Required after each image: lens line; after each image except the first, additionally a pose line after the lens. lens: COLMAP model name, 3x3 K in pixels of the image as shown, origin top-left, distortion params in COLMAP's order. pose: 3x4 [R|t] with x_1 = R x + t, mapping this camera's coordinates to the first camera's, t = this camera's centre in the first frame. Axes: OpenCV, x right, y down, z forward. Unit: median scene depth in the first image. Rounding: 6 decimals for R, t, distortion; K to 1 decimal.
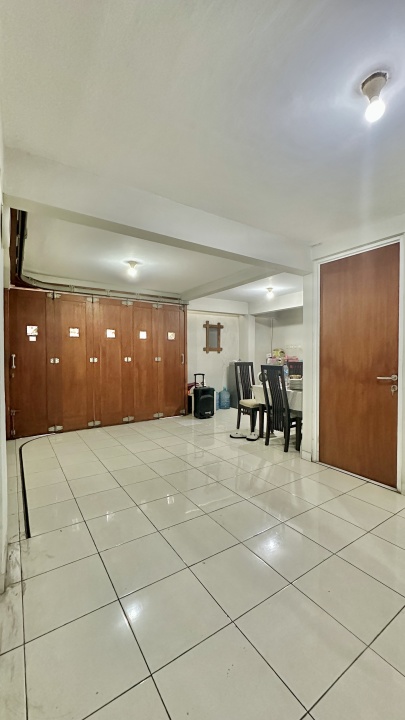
lens RADIAL K [[288.5, 0, 202.5], [0, 288.5, 360.0], [0, 0, 1]] dist [-0.001673, -0.000007]
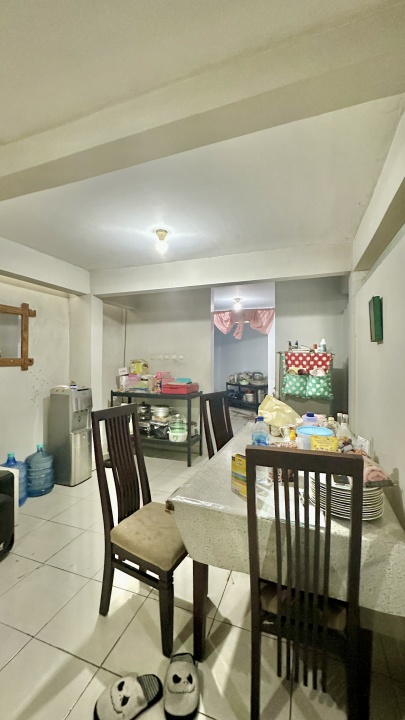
lens RADIAL K [[288.5, 0, 202.5], [0, 288.5, 360.0], [0, 0, 1]] dist [-0.001673, -0.000007]
pose [[0.810060, -0.002257, 0.586342, 0.017159], [0.015894, 0.999710, -0.018110, -0.027443], [-0.586131, 0.023990, 0.809861, 0.463175]]
